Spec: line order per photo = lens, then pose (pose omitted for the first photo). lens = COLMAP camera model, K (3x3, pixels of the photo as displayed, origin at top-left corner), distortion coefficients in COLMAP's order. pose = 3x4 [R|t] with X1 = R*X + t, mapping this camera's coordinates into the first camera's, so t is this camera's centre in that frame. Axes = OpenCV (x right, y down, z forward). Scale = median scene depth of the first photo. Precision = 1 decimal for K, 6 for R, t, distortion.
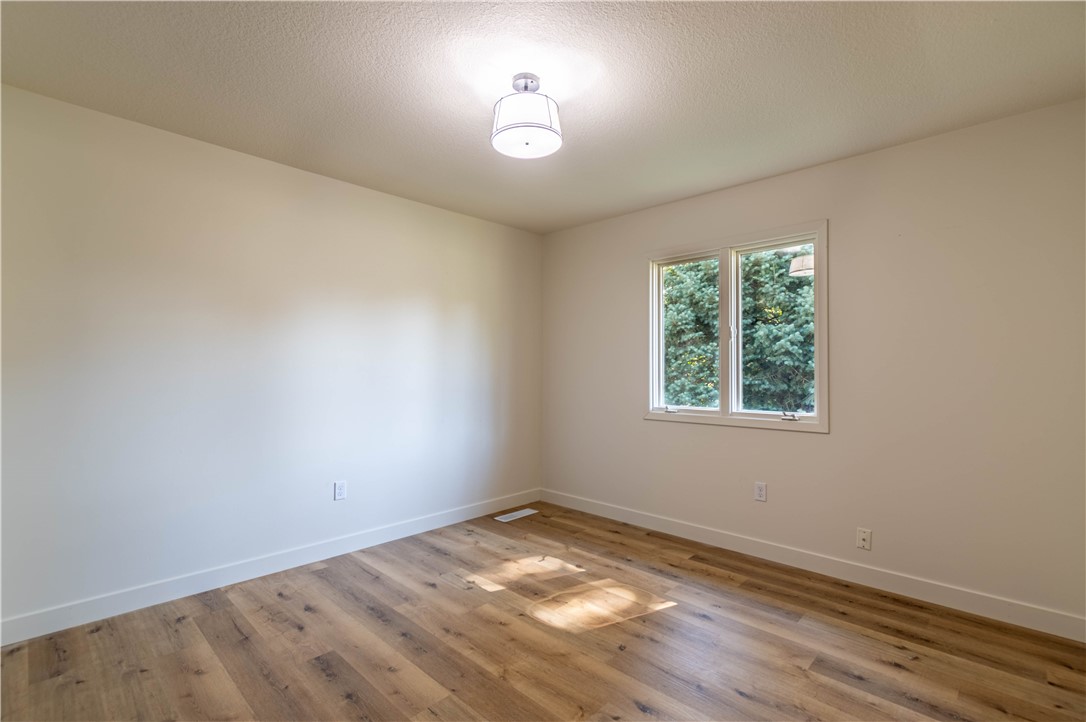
lens RADIAL K [[491.6, 0, 546.5], [0, 491.6, 364.9], [0, 0, 1]] dist [-0.003183, -0.000137]
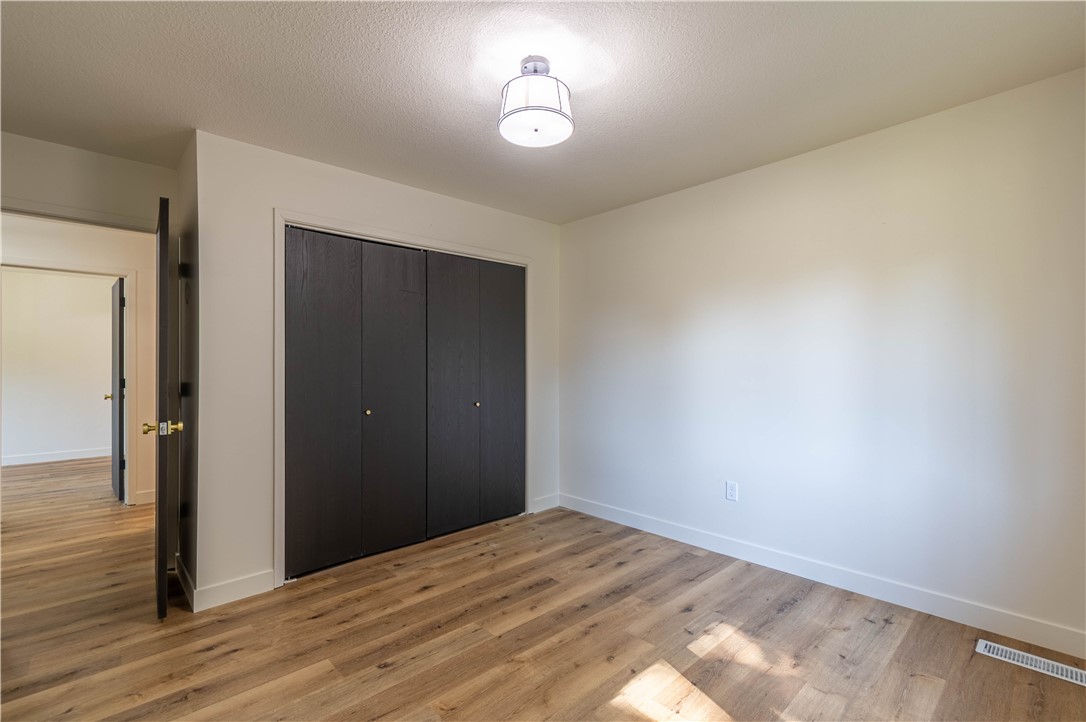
lens RADIAL K [[491.6, 0, 546.5], [0, 491.6, 362.8], [0, 0, 1]] dist [-0.003183, -0.000137]
pose [[-0.047589, -0.006669, -0.998845, 0.655981], [0.008186, 0.999942, -0.007066, 0.004400], [0.998833, -0.008513, -0.047531, 0.770122]]
